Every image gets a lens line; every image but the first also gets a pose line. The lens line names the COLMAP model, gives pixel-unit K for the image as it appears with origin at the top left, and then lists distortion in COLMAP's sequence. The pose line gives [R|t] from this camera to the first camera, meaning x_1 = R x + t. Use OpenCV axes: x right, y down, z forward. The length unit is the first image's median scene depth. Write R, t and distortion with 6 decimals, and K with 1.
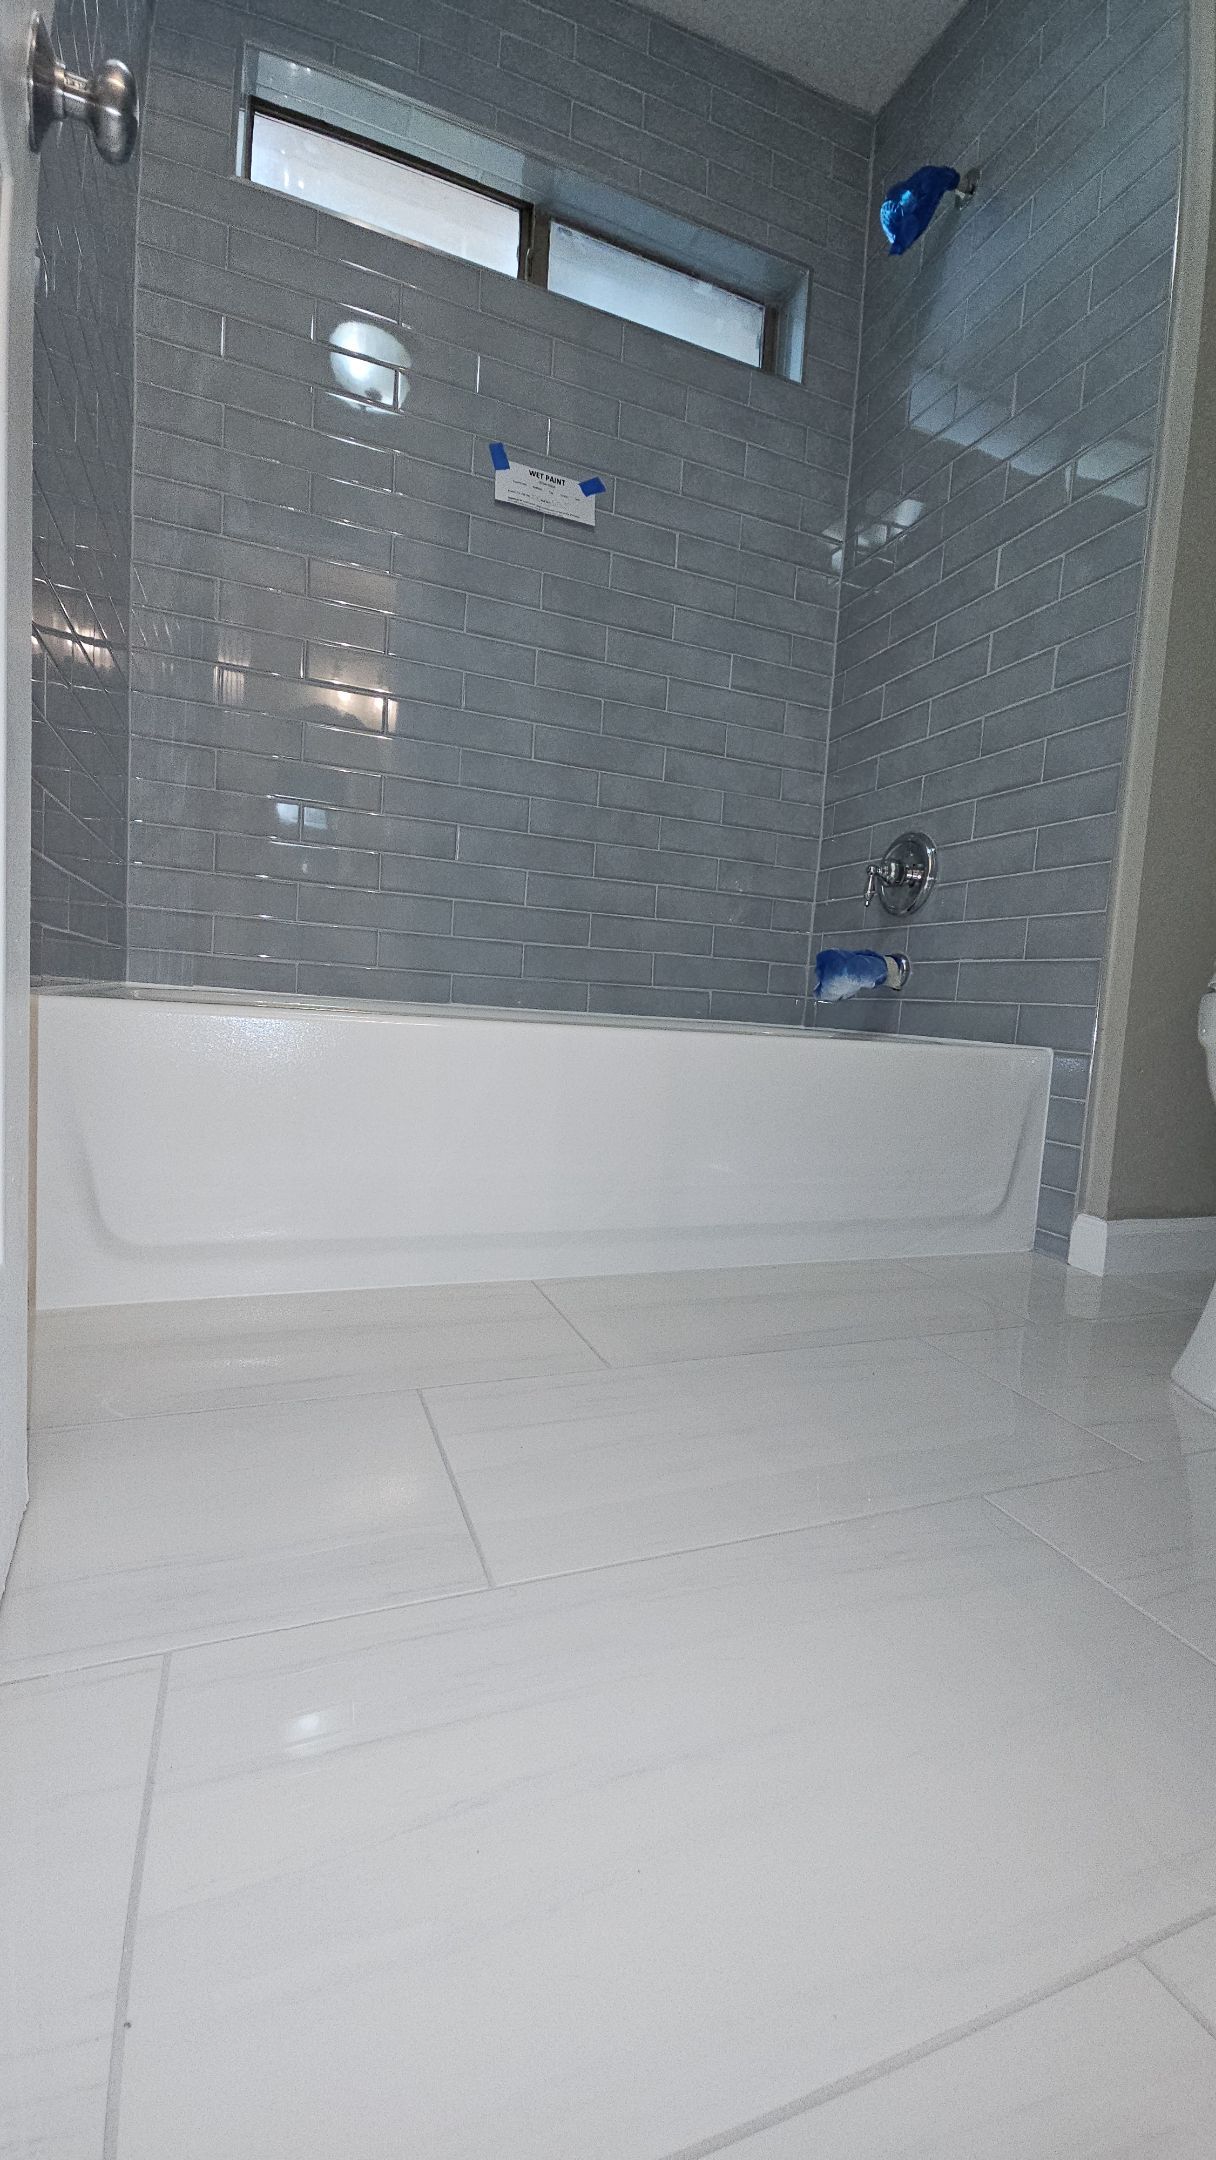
lens RADIAL K [[891.6, 0, 611.6], [0, 891.6, 1082.0], [0, 0, 1]] dist [-0.002695, -0.000063]
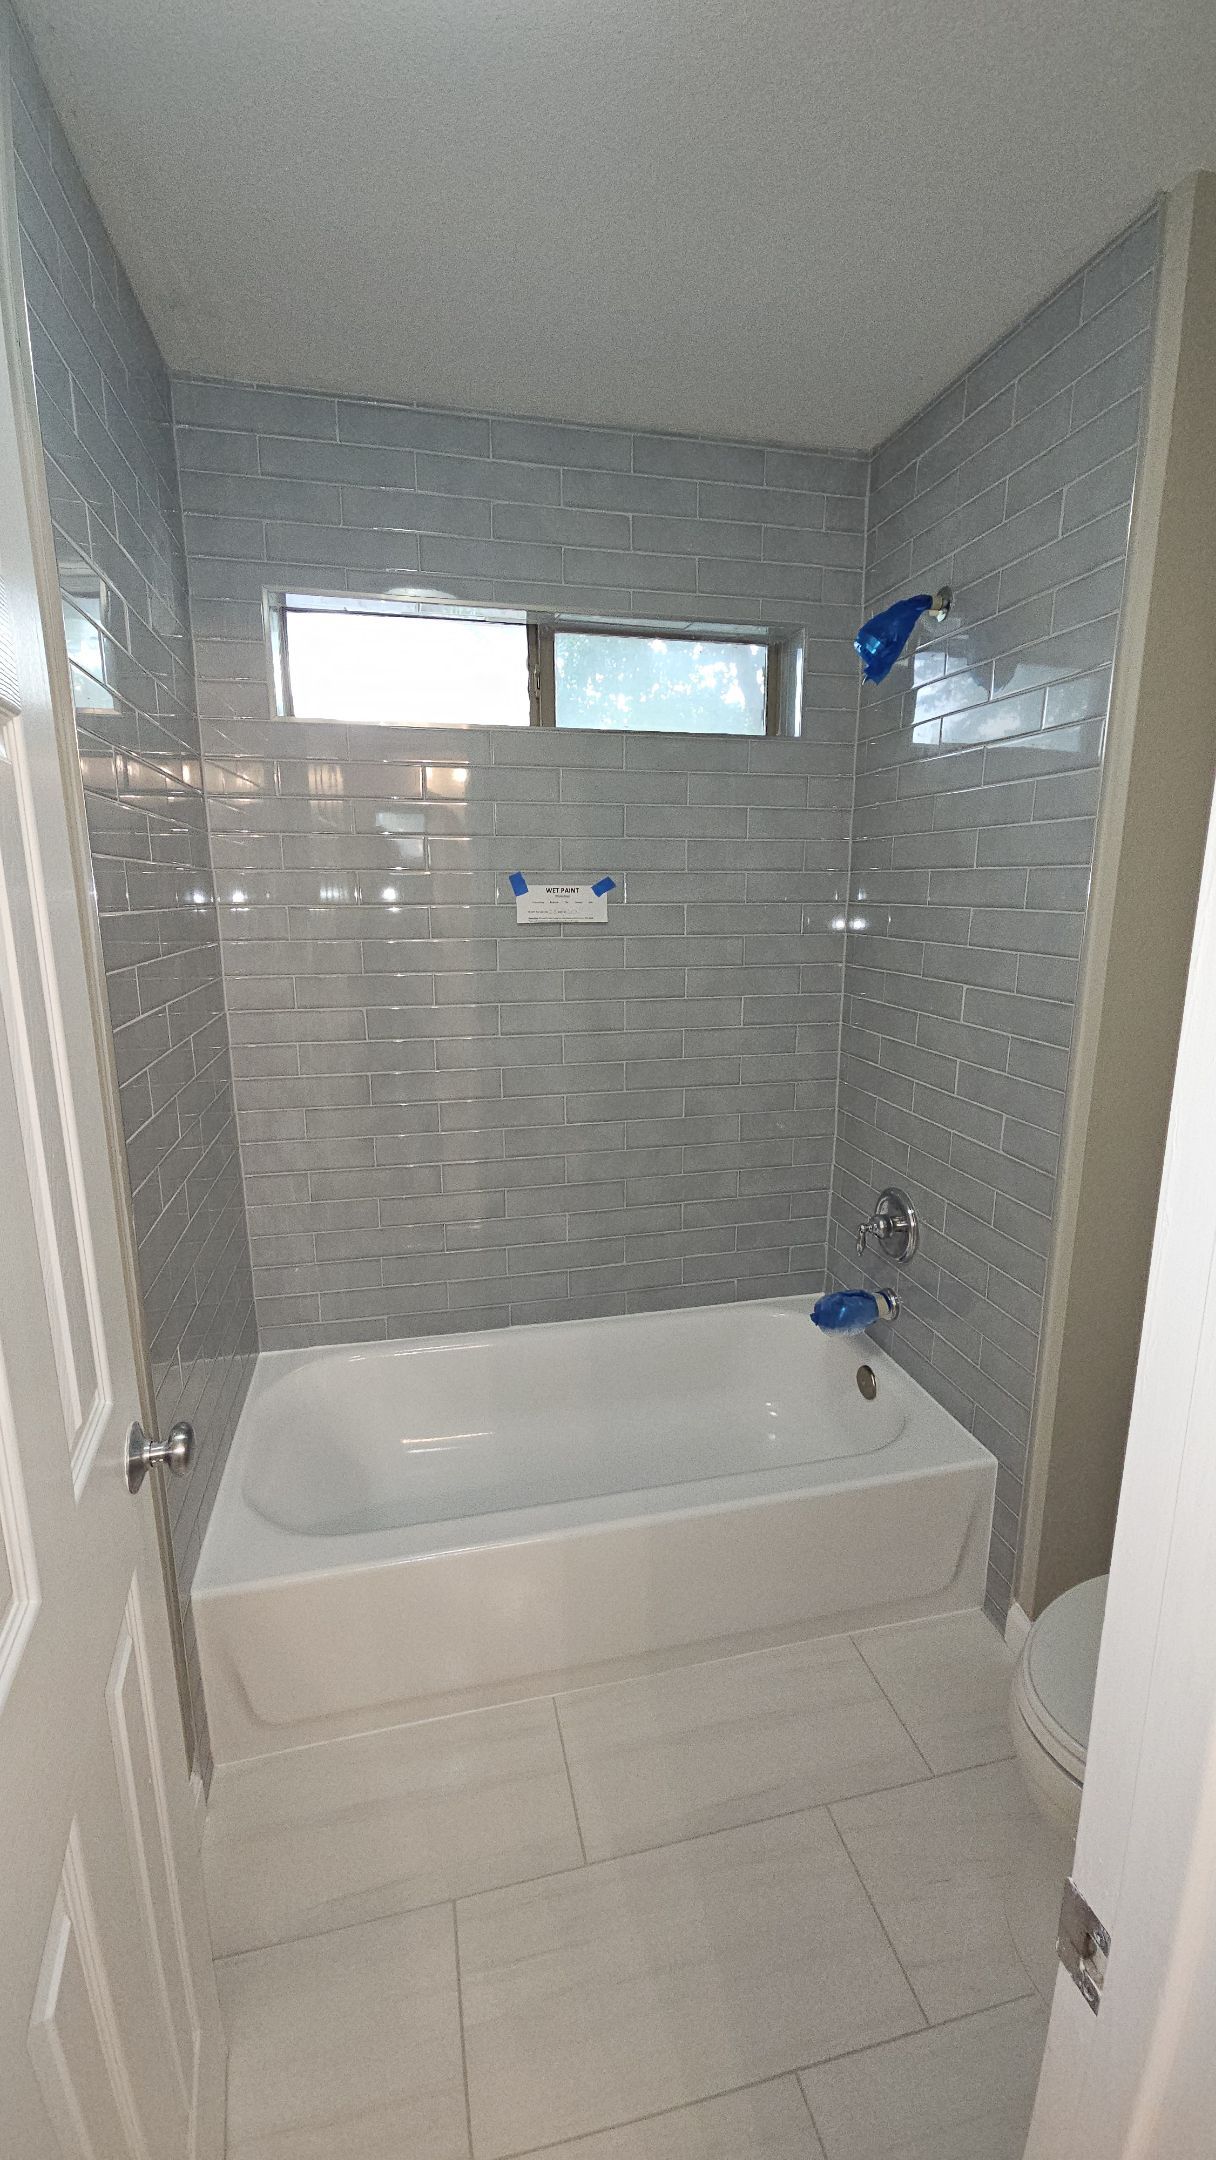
lens RADIAL K [[880.6, 0, 607.7], [0, 880.6, 1082.2], [0, 0, 1]] dist [-0.002951, -0.000543]
pose [[0.987443, -0.030440, -0.155012, 0.148176], [0.049447, 0.991508, 0.120277, -0.558378], [0.150035, -0.126431, 0.980564, -0.118099]]
